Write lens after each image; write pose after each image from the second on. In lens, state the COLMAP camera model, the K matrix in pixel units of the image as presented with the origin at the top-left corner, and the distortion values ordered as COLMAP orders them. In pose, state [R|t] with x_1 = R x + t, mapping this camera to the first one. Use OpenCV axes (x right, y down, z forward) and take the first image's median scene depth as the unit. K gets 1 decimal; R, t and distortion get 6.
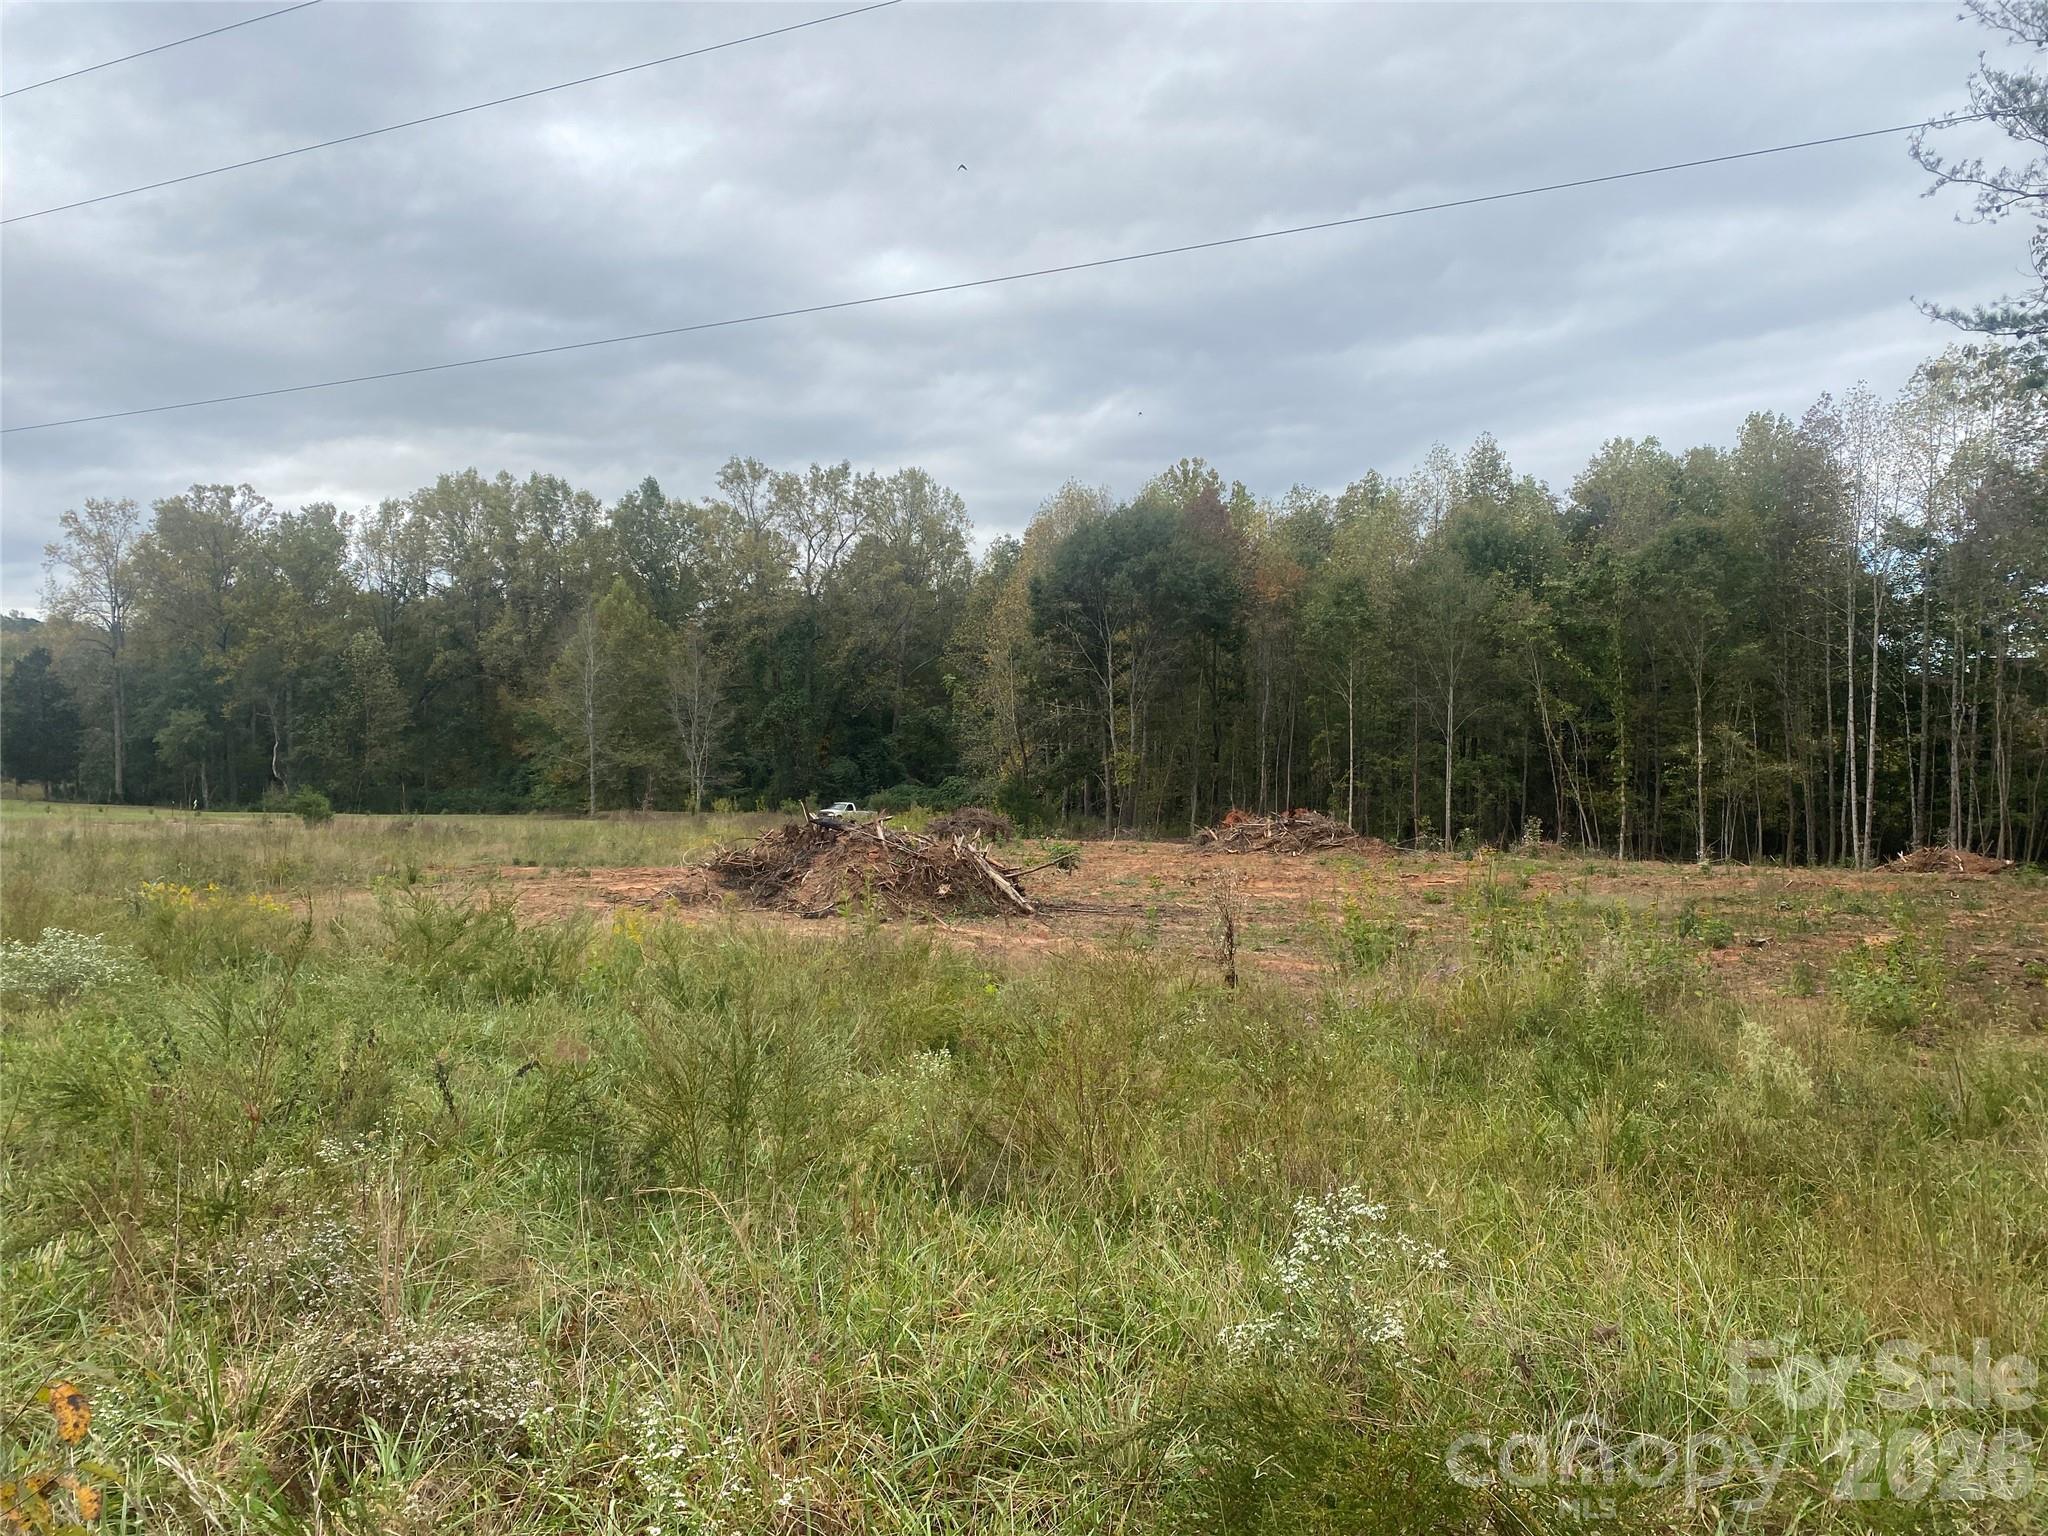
lens RADIAL K [[1529.9, 0, 1024.0], [0, 1529.9, 768.0], [0, 0, 1]] dist [-0.001273, 0.008355]
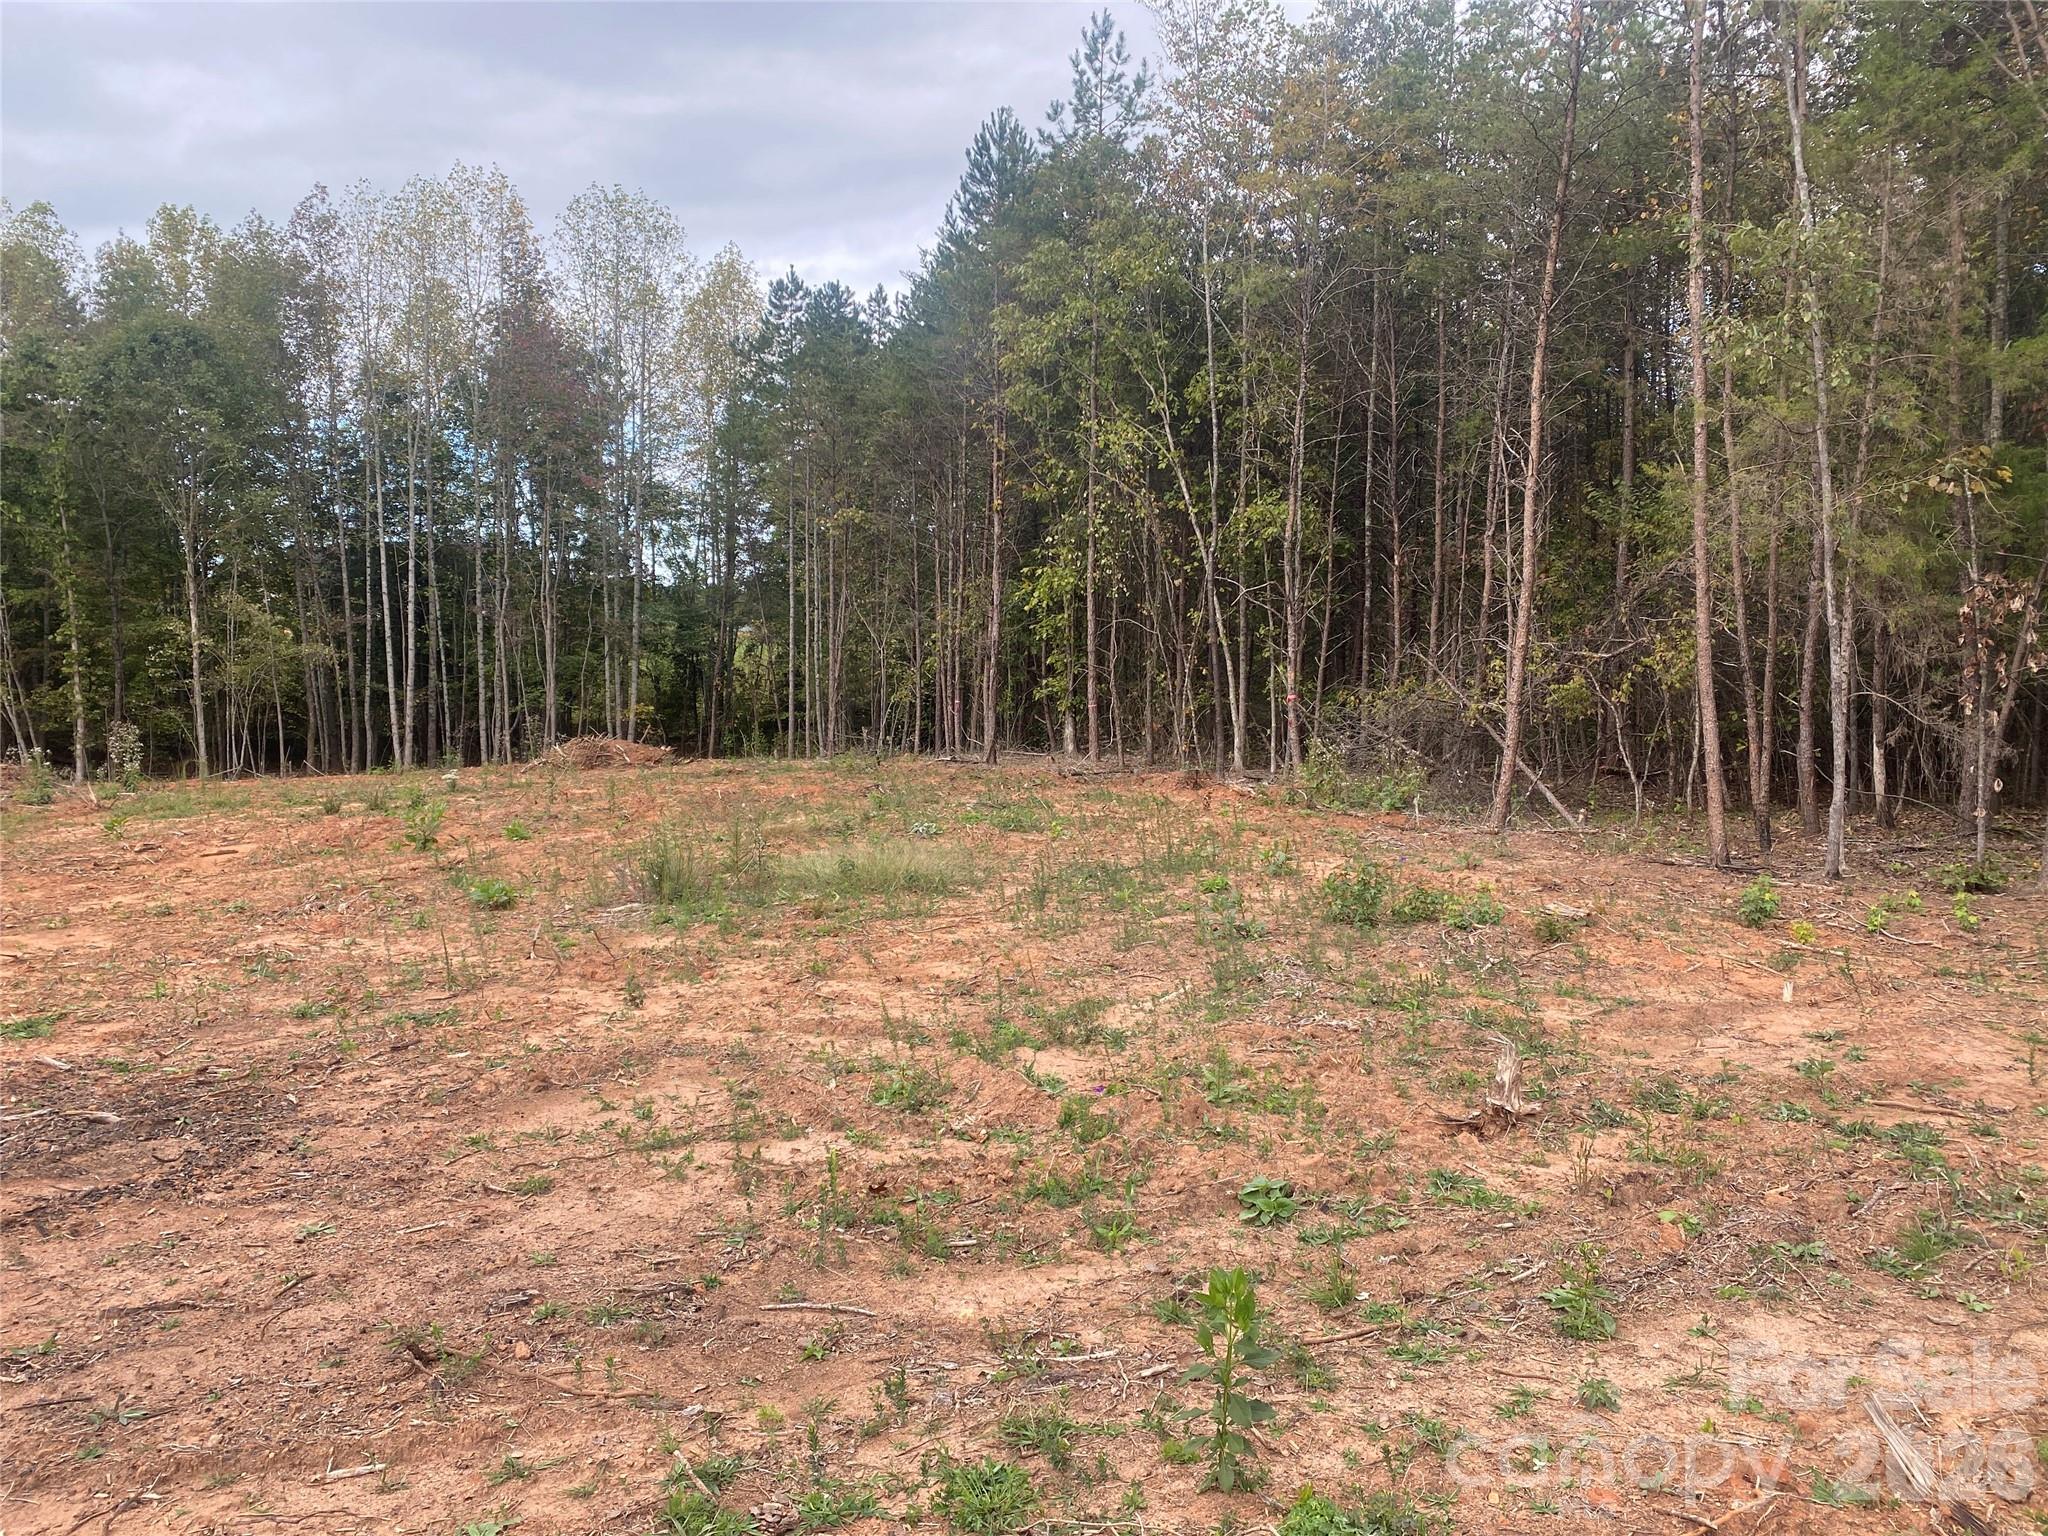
lens RADIAL K [[1529.9, 0, 1023.5], [0, 1529.9, 761.9], [0, 0, 1]] dist [-0.001273, 0.008355]
pose [[0.506692, -0.070345, 0.859253, -0.003016], [0.010330, 0.997089, 0.075538, 0.000978], [-0.862065, -0.029398, 0.505944, 0.265053]]
